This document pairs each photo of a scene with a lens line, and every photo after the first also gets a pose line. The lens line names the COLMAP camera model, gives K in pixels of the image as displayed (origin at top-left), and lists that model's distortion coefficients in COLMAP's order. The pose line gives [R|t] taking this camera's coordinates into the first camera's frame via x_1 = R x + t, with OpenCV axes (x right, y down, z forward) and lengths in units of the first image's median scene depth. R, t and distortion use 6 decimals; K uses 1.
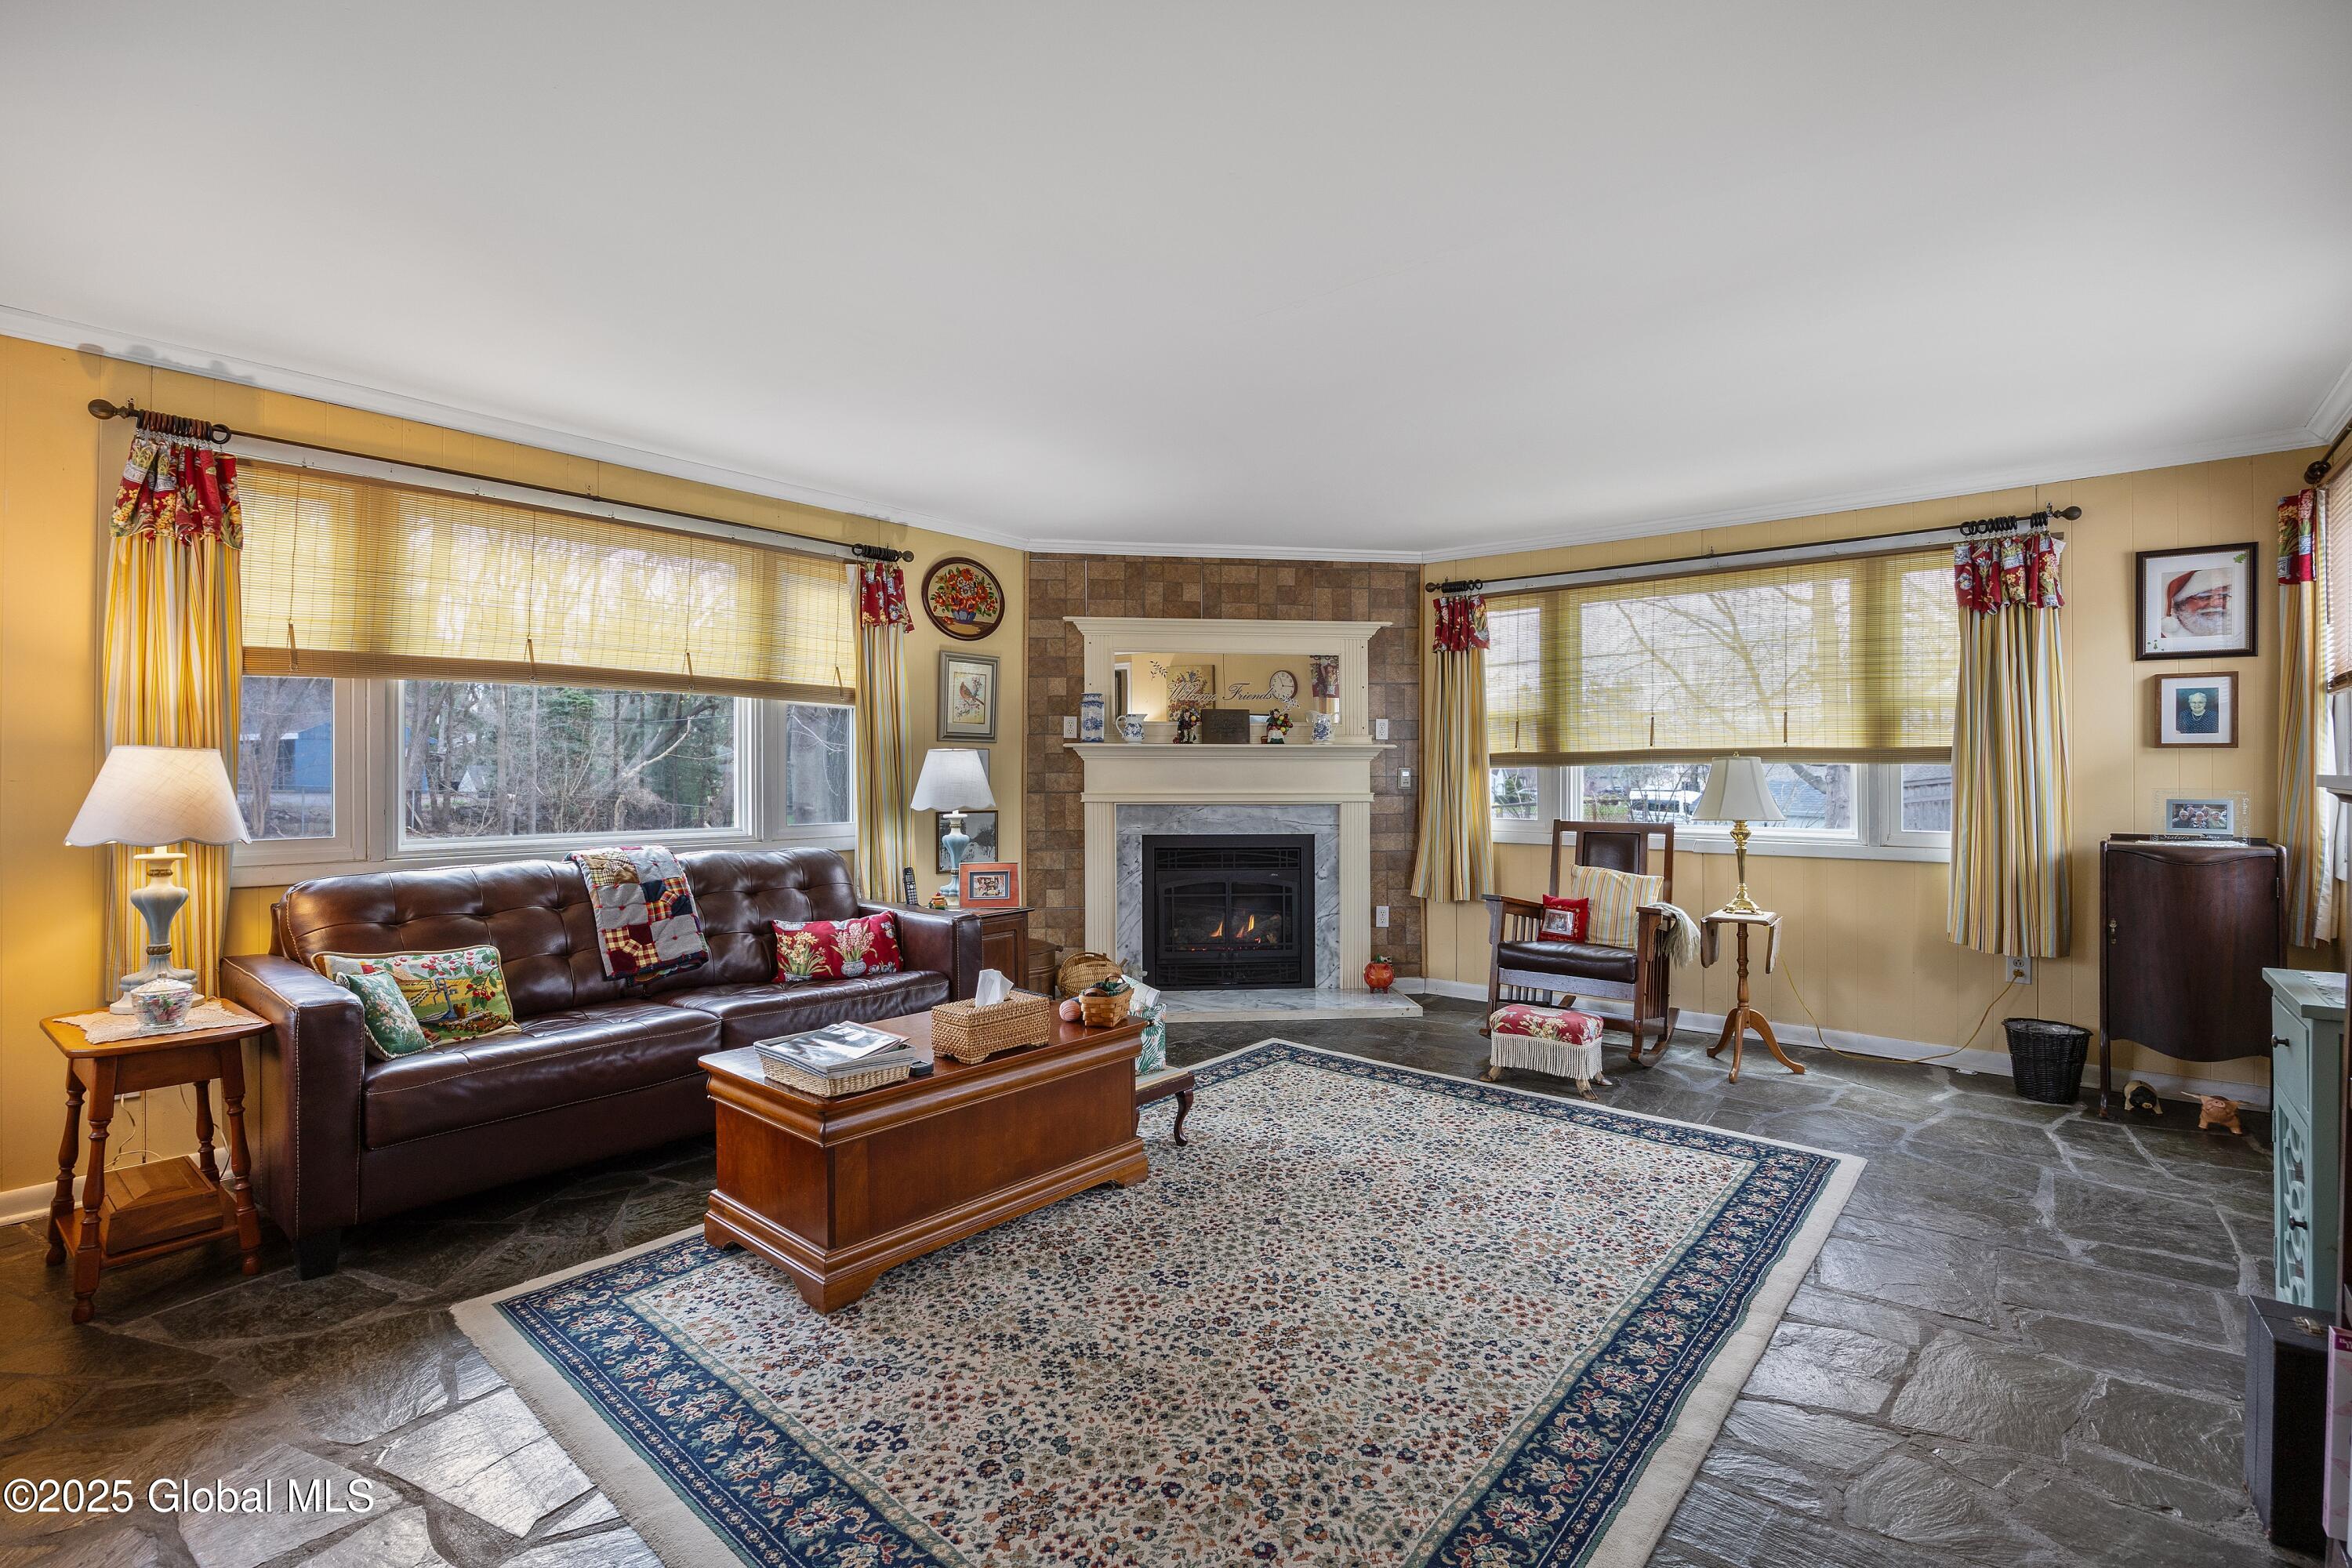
lens RADIAL K [[1066.3, 0, 1180.7], [0, 1066.3, 773.5], [0, 0, 1]] dist [-0.018735, 0.000285]
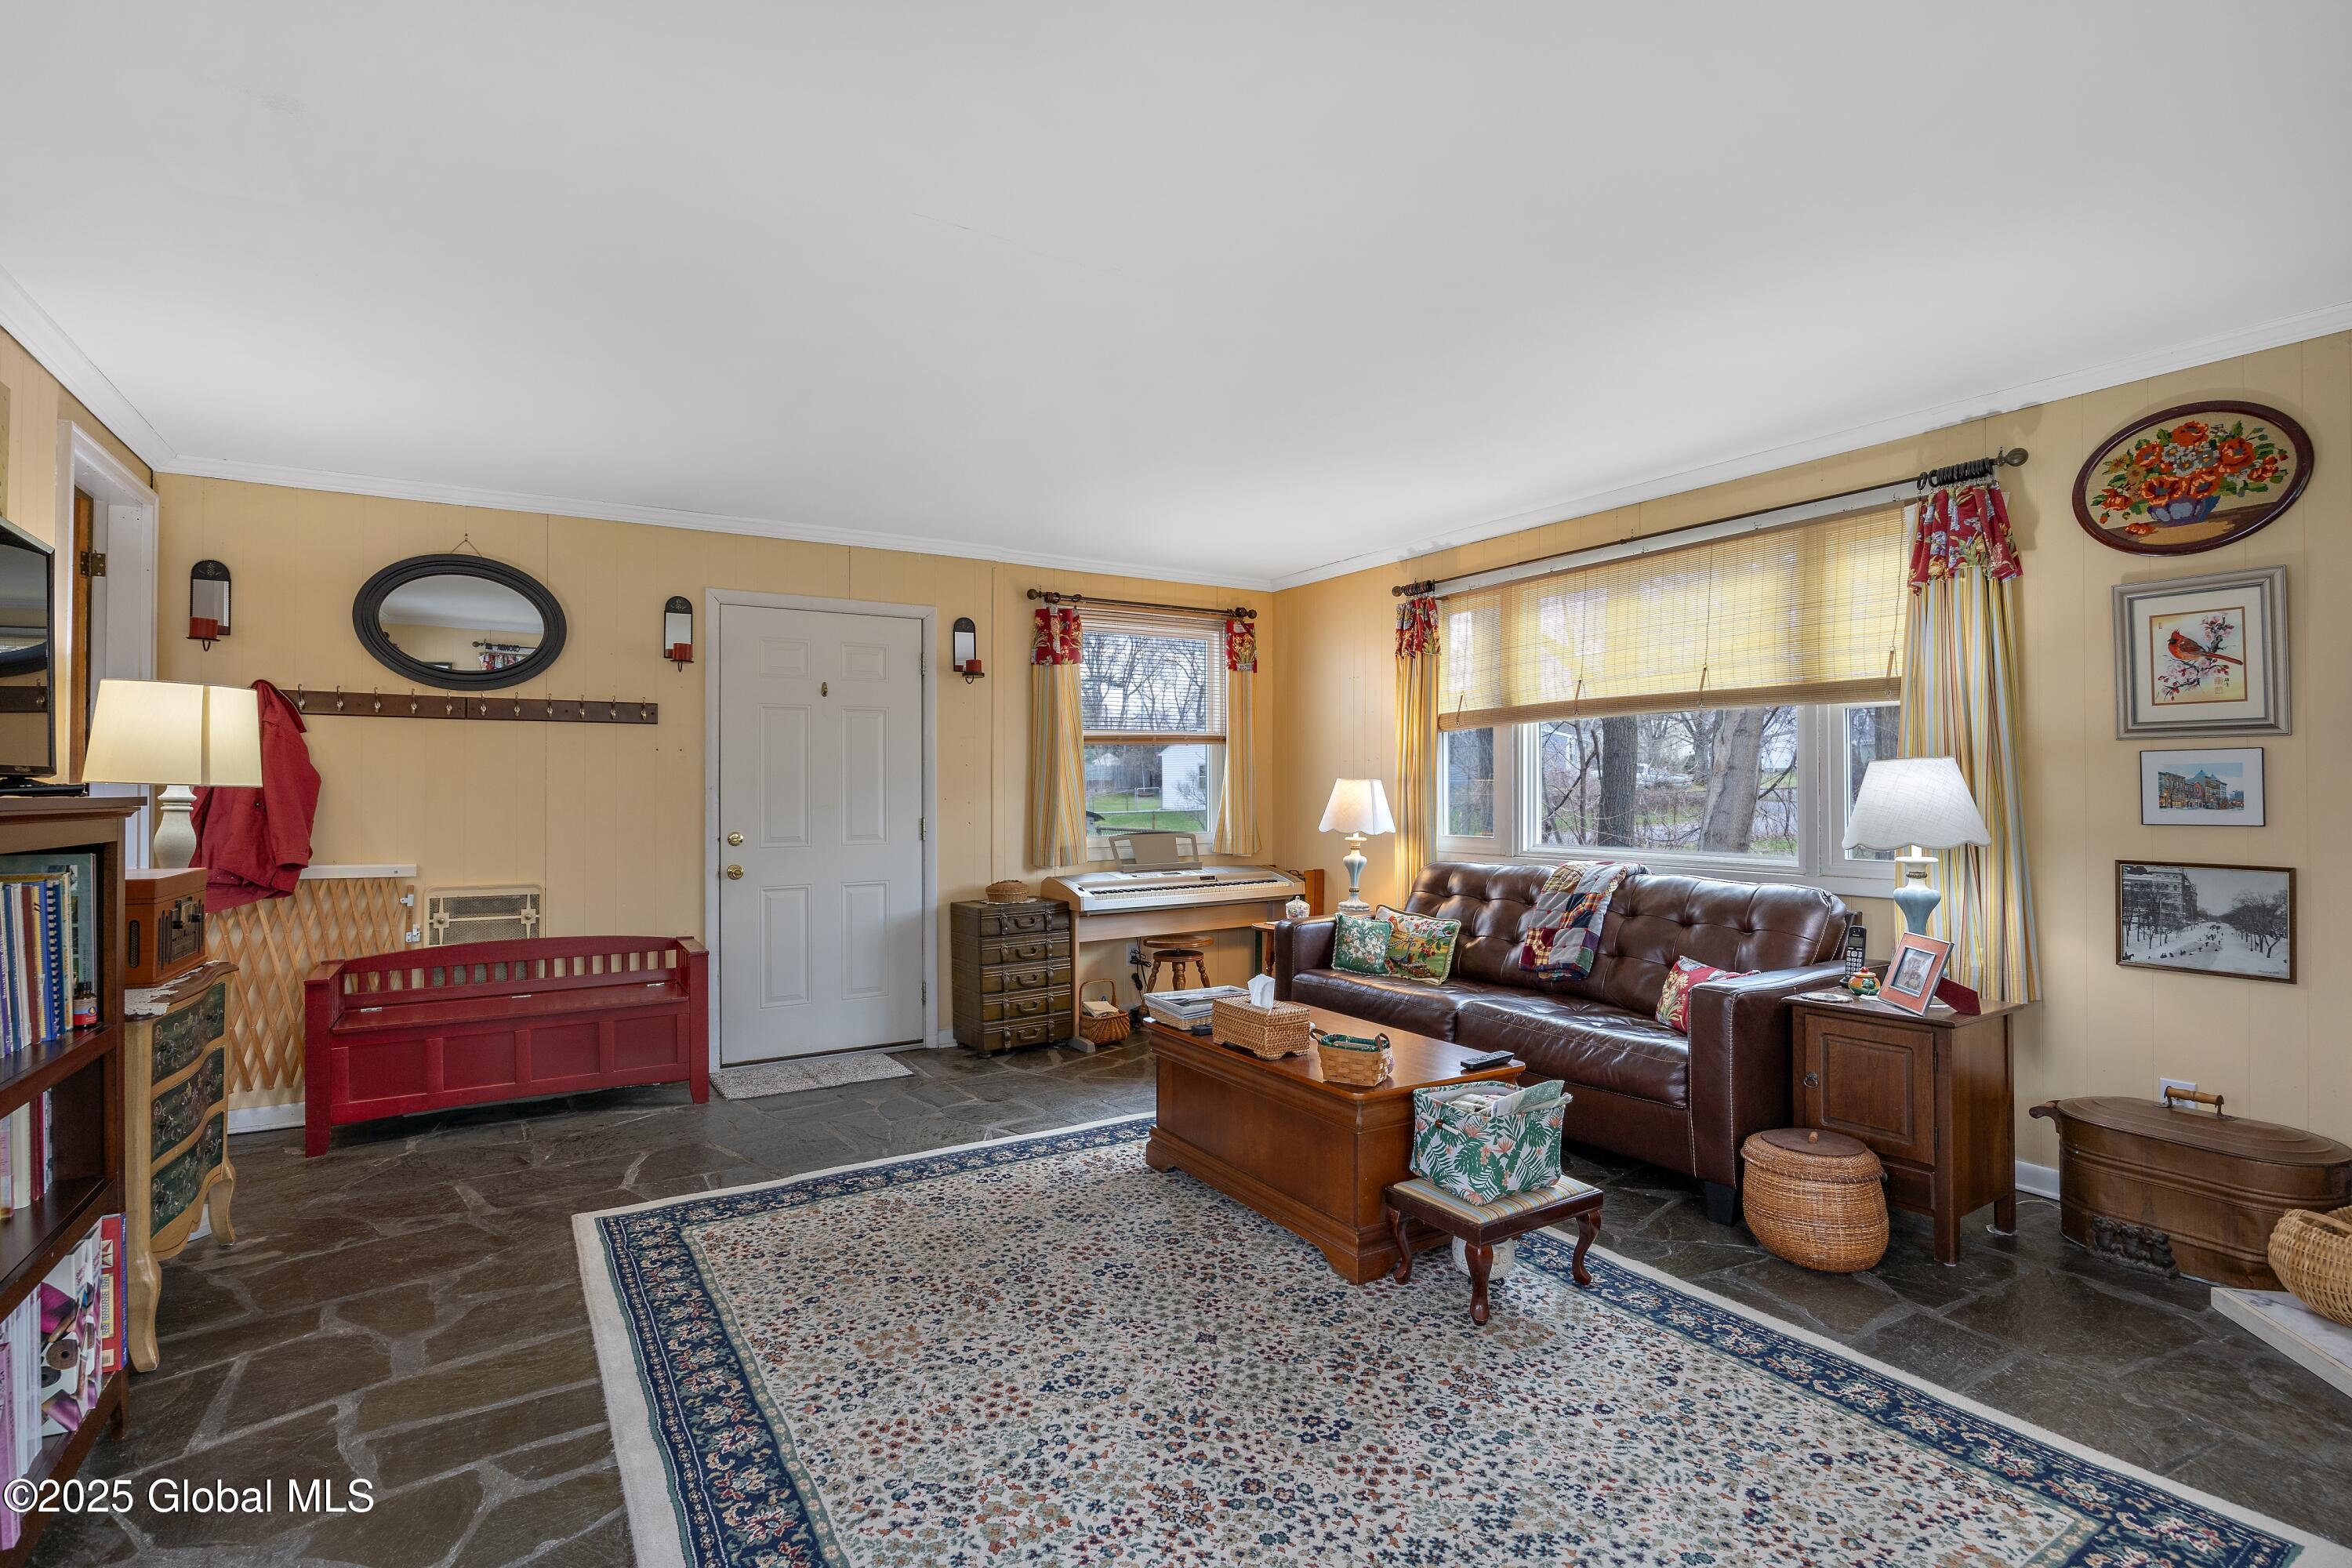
lens RADIAL K [[1095.8, 0, 1182.3], [0, 1095.8, 785.6], [0, 0, 1]] dist [-0.006511, -0.000273]
pose [[-0.297104, -0.001384, -0.954844, 0.846255], [0.004232, 0.999987, -0.002766, -0.008970], [0.954836, -0.004863, -0.297095, 1.150164]]
